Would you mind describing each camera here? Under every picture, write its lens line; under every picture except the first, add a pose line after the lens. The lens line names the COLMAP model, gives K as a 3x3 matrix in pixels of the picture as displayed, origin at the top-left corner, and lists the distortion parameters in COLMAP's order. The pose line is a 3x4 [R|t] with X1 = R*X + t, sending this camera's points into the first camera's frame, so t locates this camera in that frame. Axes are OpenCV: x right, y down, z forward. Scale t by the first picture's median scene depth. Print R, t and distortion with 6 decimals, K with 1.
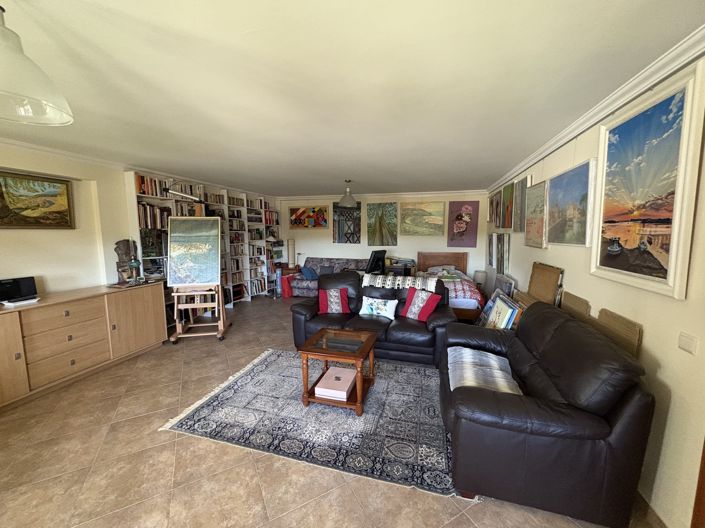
lens RADIAL K [[281.8, 0, 350.9], [0, 281.8, 262.0], [0, 0, 1]] dist [0.002655, 0.000129]
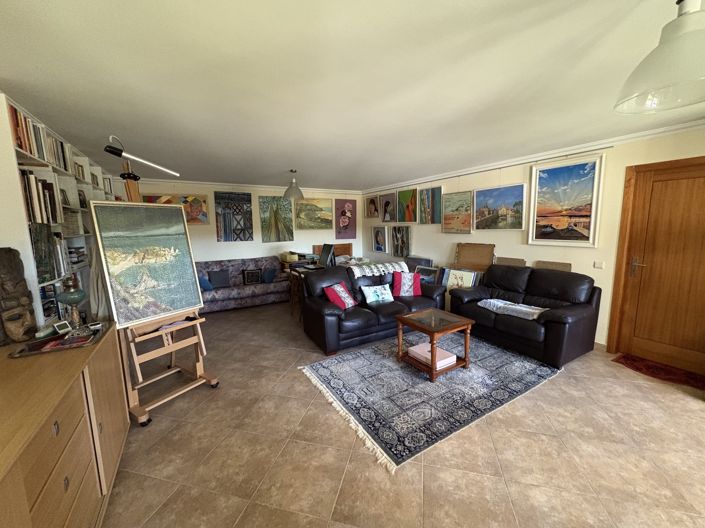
lens RADIAL K [[281.8, 0, 352.7], [0, 281.8, 262.6], [0, 0, 1]] dist [0.002655, 0.000129]
pose [[0.683319, -0.106329, 0.722336, -0.737380], [0.096151, 0.993827, 0.055336, -0.028641], [-0.723761, 0.031641, 0.689324, 0.301103]]
